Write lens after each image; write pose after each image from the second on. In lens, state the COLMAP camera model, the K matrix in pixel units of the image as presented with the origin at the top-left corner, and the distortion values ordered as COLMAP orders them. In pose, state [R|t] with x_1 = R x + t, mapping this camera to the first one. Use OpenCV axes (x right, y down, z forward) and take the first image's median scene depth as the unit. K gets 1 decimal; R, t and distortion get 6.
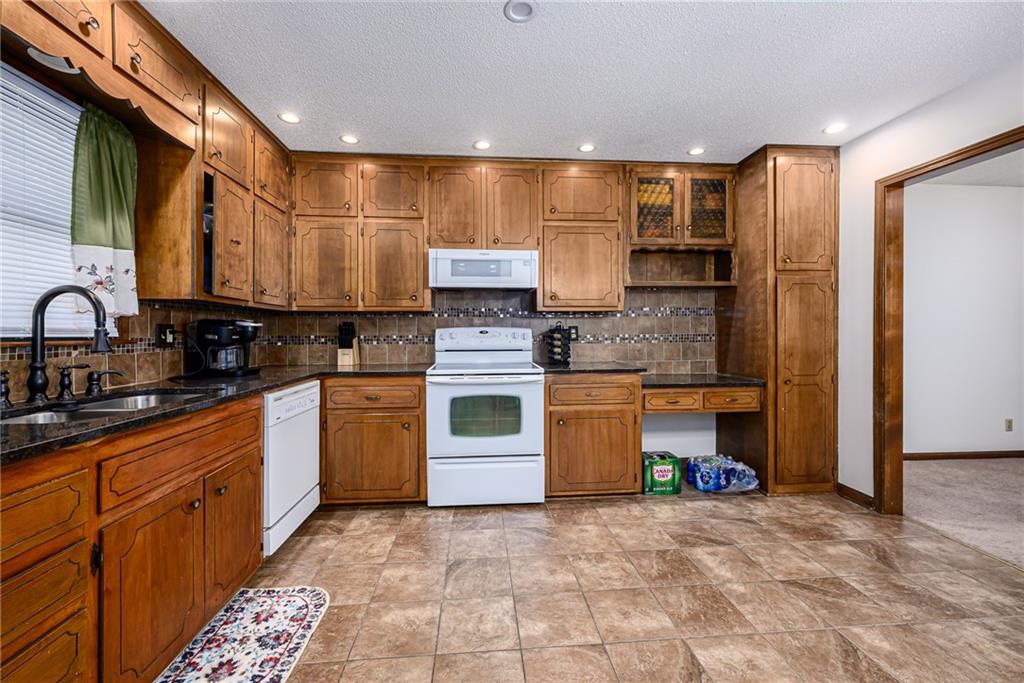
lens RADIAL K [[413.8, 0, 508.7], [0, 413.8, 329.9], [0, 0, 1]] dist [0.002327, 0.000157]
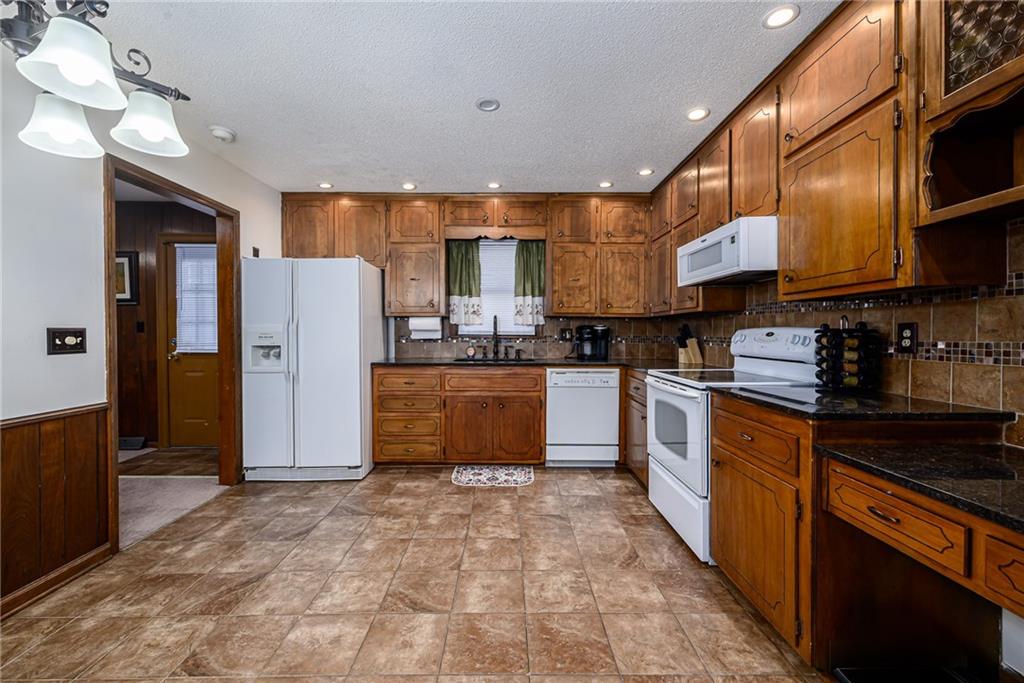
lens RADIAL K [[413.8, 0, 508.7], [0, 413.8, 329.9], [0, 0, 1]] dist [0.002327, 0.000157]
pose [[-0.084829, -0.003007, -0.996391, 0.965118], [0.005028, 0.999981, -0.003446, -0.002051], [0.996383, -0.005302, -0.084813, 0.801130]]
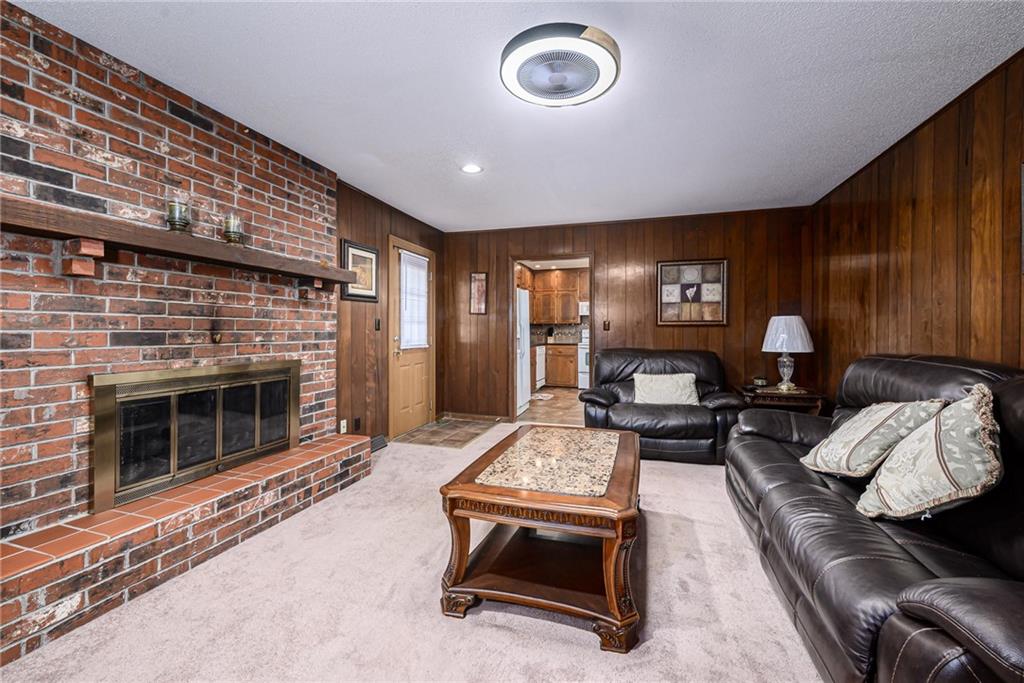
lens RADIAL K [[413.8, 0, 508.7], [0, 413.8, 329.9], [0, 0, 1]] dist [0.002327, 0.000157]
pose [[0.927731, 0.004381, -0.373223, 0.526700], [-0.002745, 0.999984, 0.004915, -0.017885], [0.373239, -0.003536, 0.927729, -2.288704]]
